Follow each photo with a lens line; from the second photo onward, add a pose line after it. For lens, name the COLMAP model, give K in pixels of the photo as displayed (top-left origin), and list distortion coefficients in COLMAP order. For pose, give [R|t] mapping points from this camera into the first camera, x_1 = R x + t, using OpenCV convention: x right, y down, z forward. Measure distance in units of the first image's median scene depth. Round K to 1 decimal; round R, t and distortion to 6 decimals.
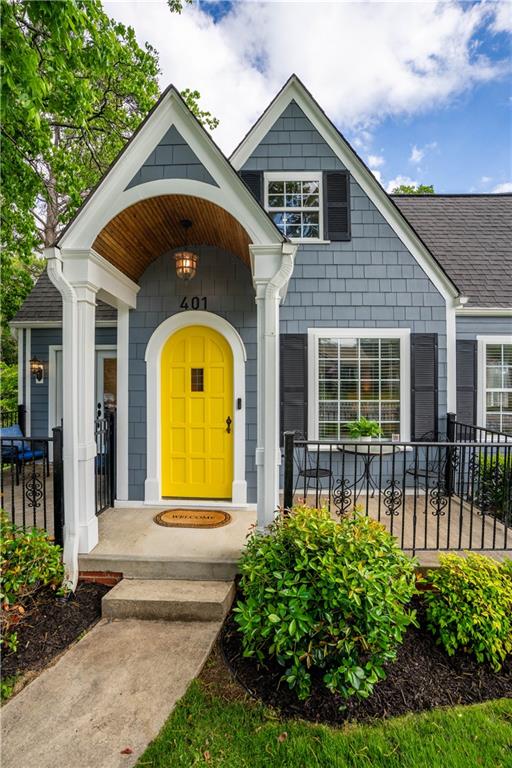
lens RADIAL K [[365.2, 0, 256.0], [0, 365.2, 384.0], [0, 0, 1]] dist [-0.036442, 0.000203]
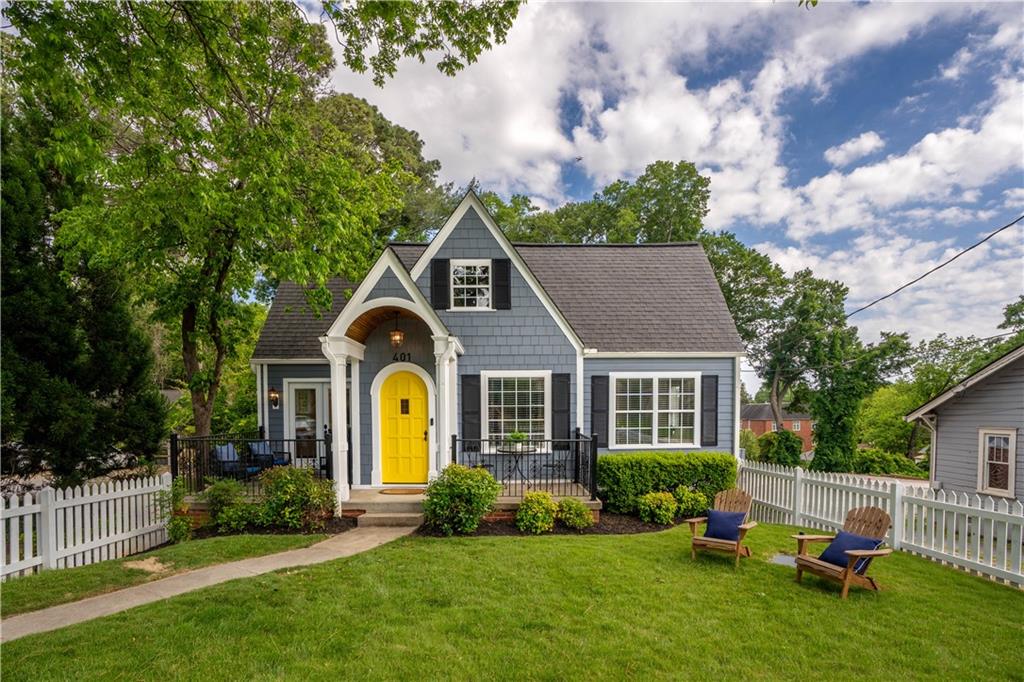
lens RADIAL K [[505.6, 0, 512.4], [0, 505.6, 419.7], [0, 0, 1]] dist [-0.002098, 0.000035]
pose [[0.998778, -0.006766, 0.048964, 0.169062], [0.005328, 0.999552, 0.029437, -0.014833], [-0.049141, -0.029140, 0.998367, -1.039033]]
